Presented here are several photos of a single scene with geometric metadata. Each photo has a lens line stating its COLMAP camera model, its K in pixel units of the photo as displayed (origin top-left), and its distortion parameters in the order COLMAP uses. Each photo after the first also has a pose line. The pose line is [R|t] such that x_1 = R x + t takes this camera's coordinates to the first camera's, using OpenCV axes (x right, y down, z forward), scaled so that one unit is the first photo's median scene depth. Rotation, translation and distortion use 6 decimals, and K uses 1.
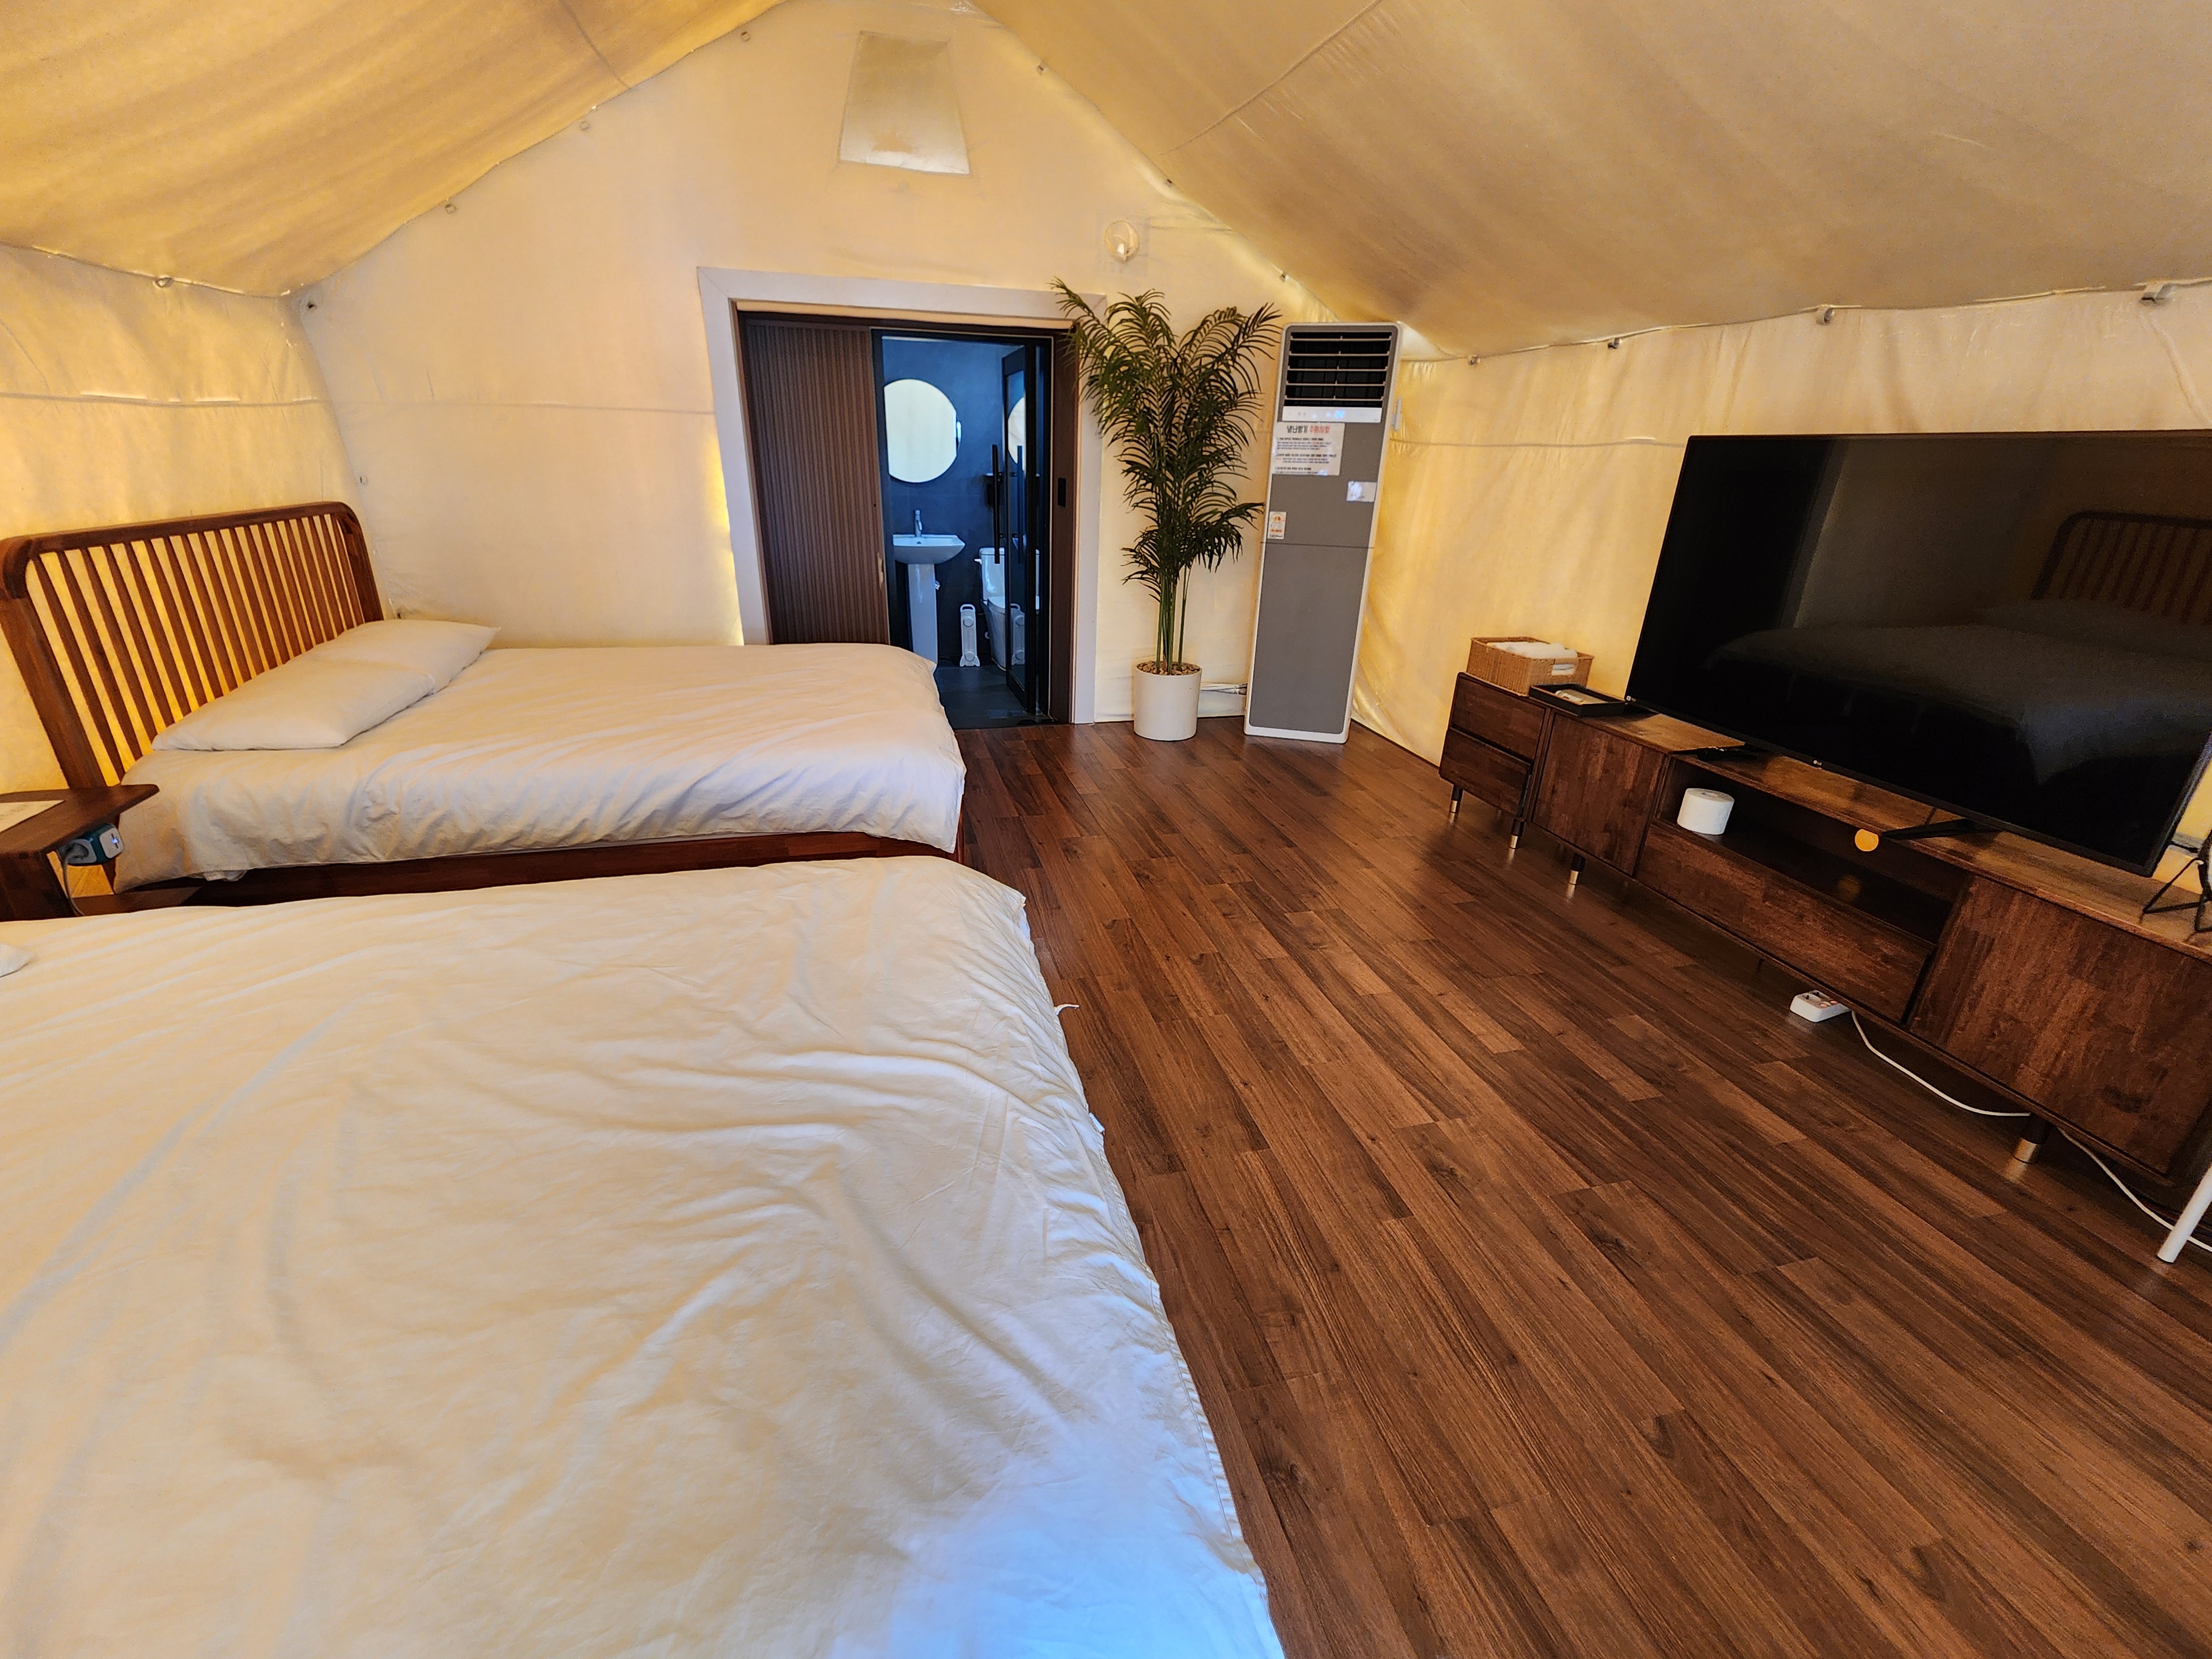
lens RADIAL K [[918.0, 0, 1094.7], [0, 918.0, 834.5], [0, 0, 1]] dist [-0.001287, -0.000083]
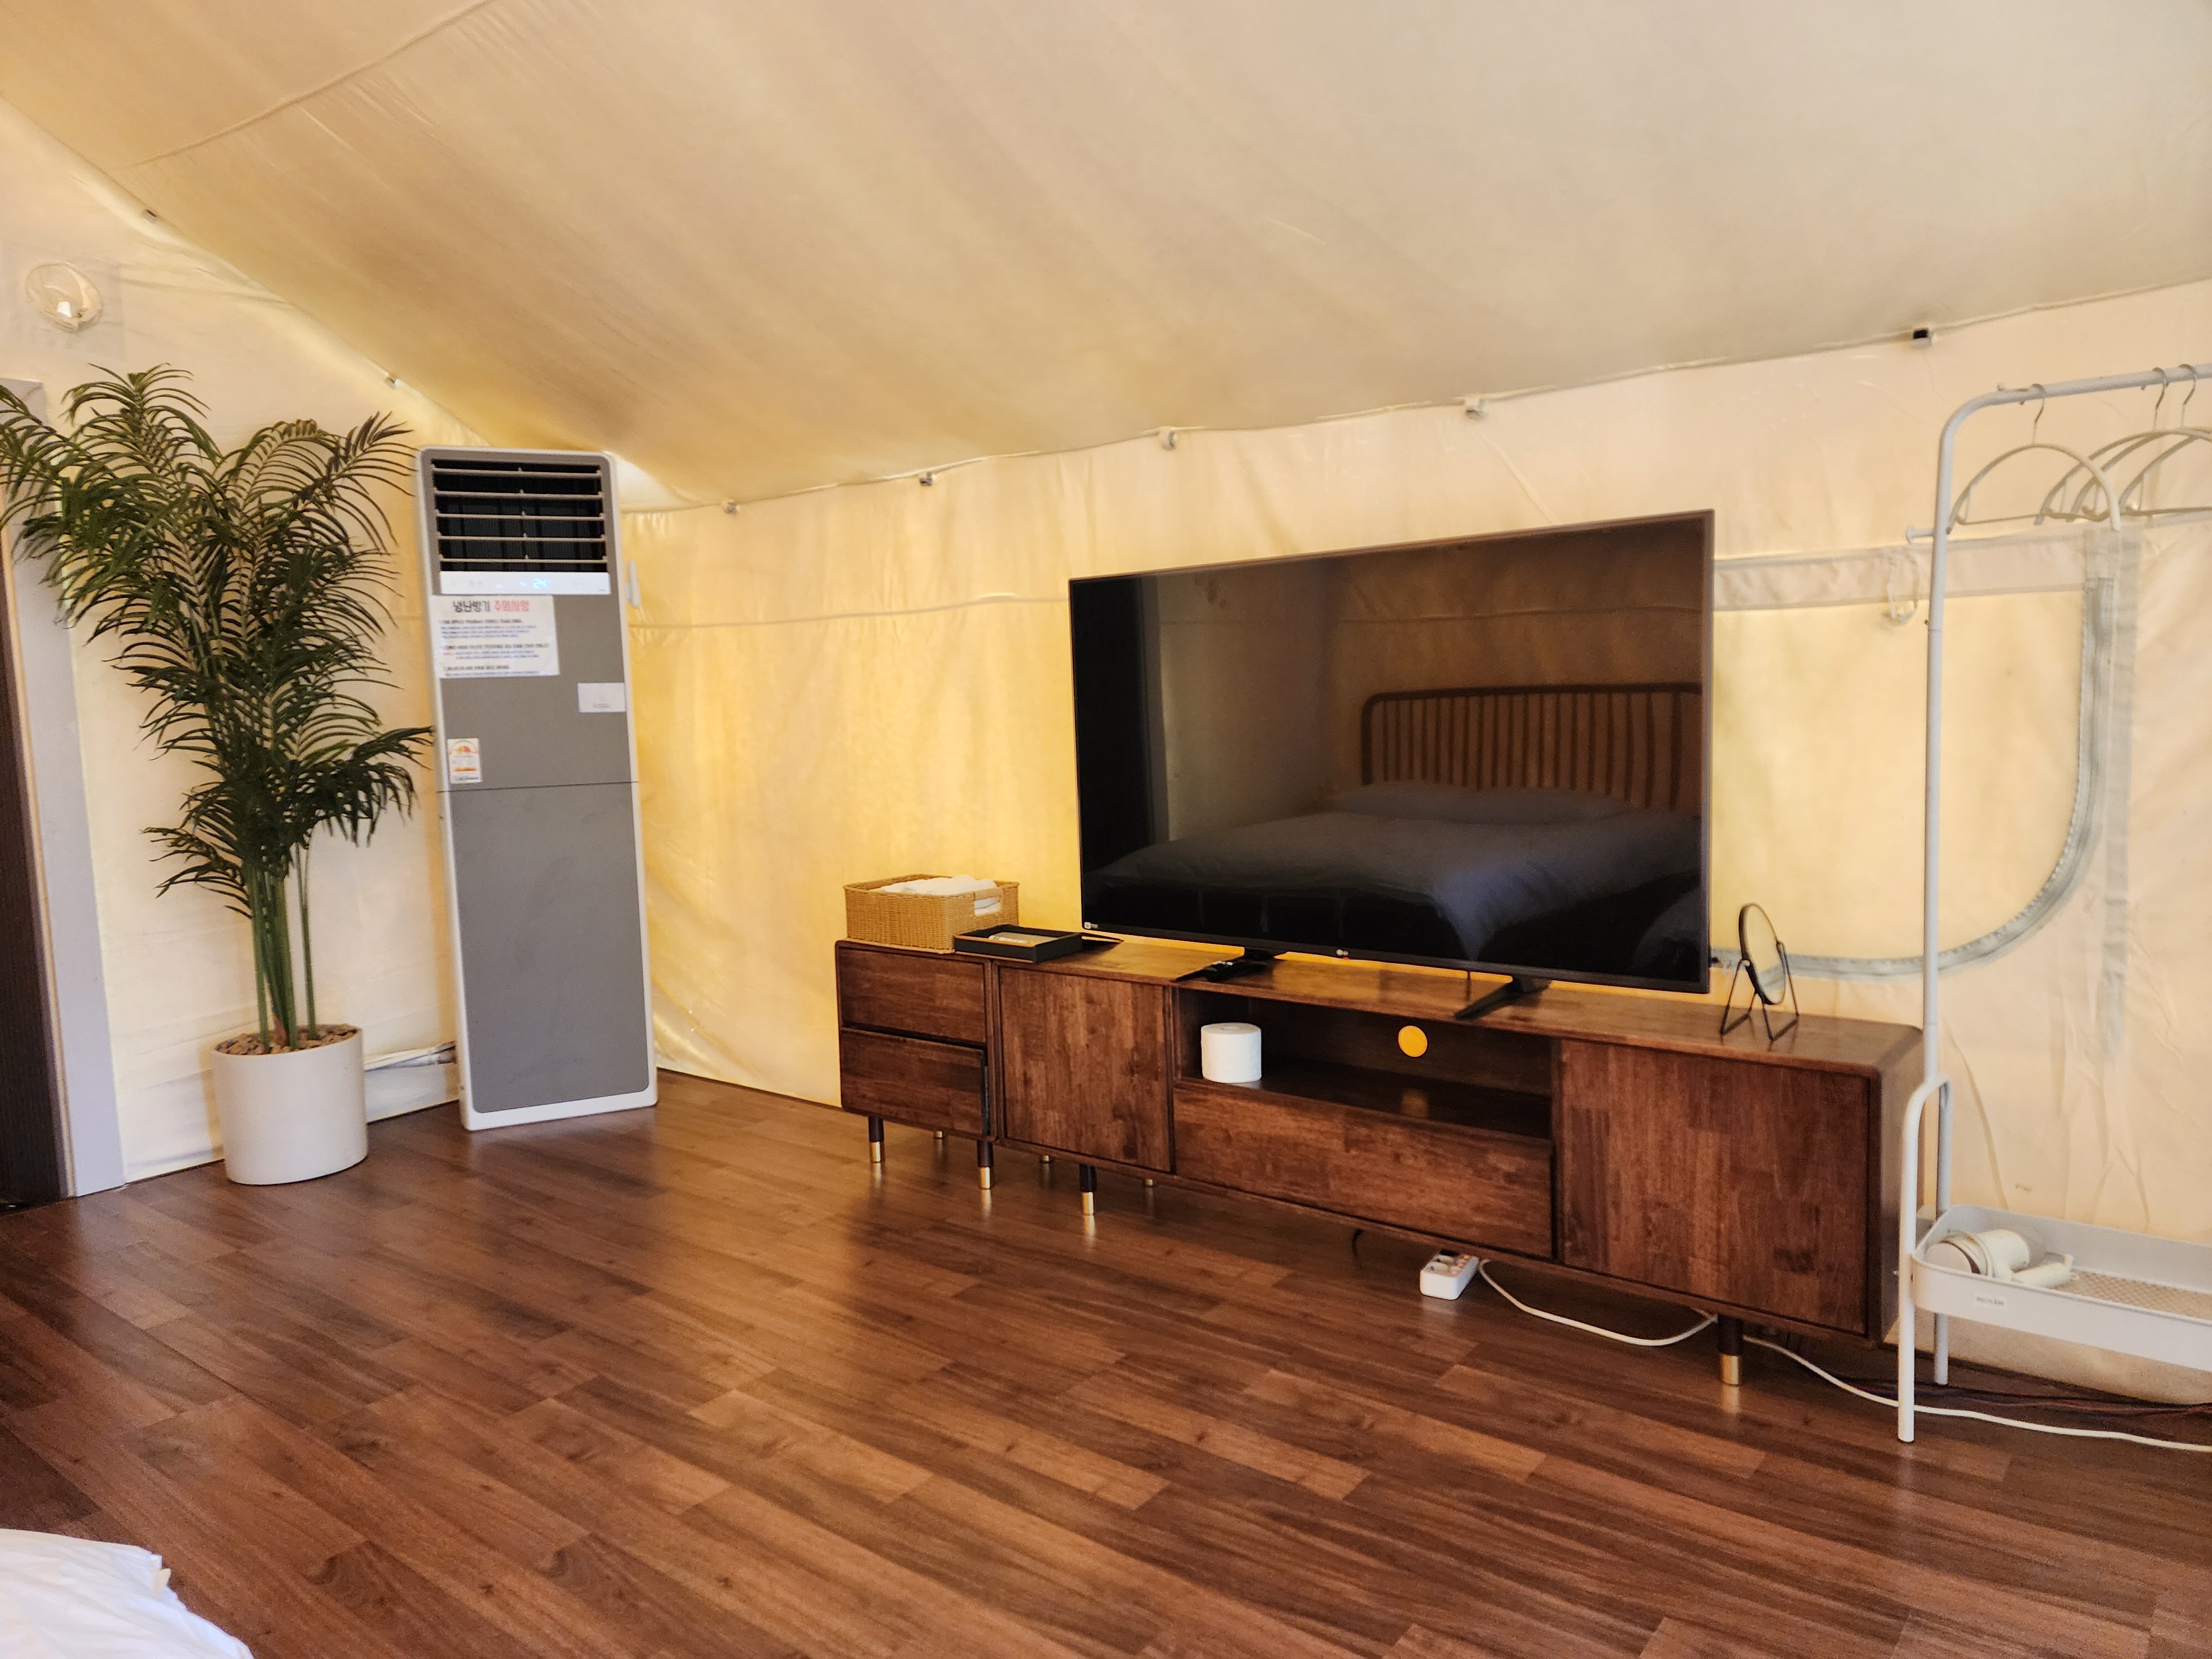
lens RADIAL K [[1470.3, 0, 1091.6], [0, 1470.3, 842.1], [0, 0, 1]] dist [0.098203, -0.087078]
pose [[0.793440, -0.114508, 0.597780, -0.072582], [0.284541, 0.937995, -0.197996, 0.013562], [-0.538042, 0.327191, 0.776825, 0.091787]]
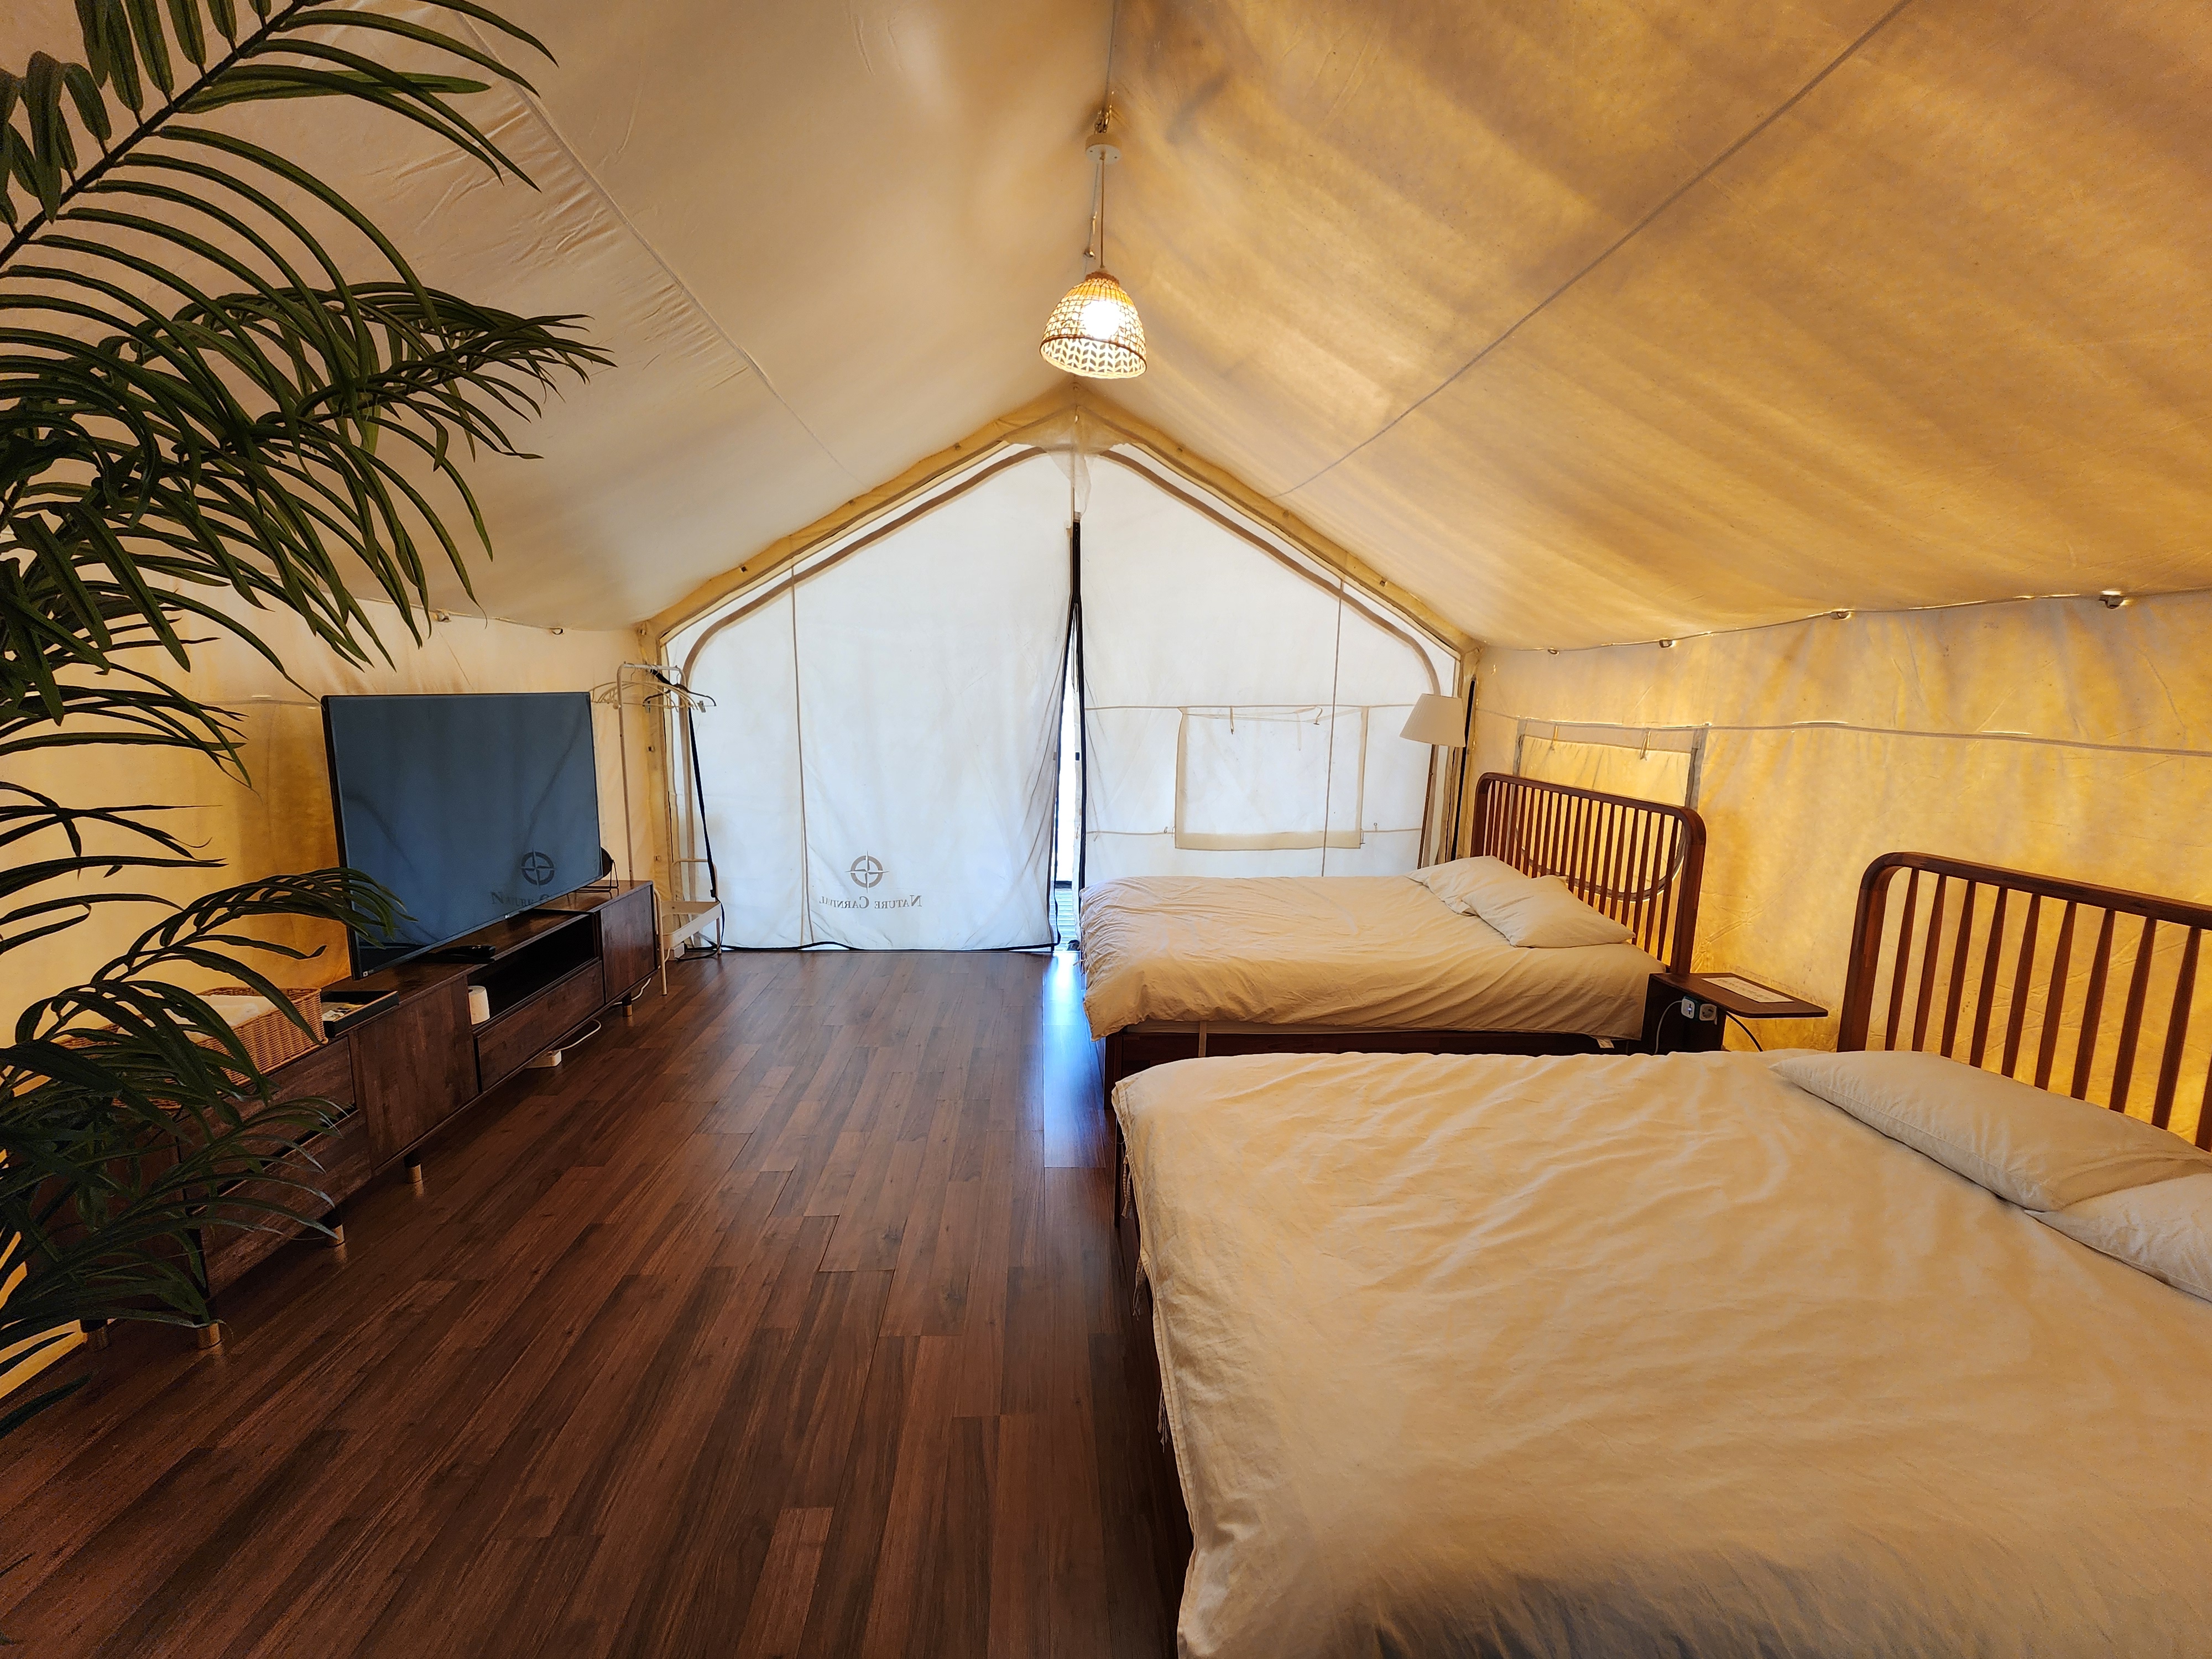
lens RADIAL K [[892.2, 0, 1106.0], [0, 892.2, 829.5], [0, 0, 1]] dist [-0.000455, -0.000072]
pose [[-0.983888, -0.070990, 0.164089, -0.216784], [0.025705, 0.852088, 0.522768, -0.614191], [-0.176930, 0.518563, -0.836534, 1.343018]]
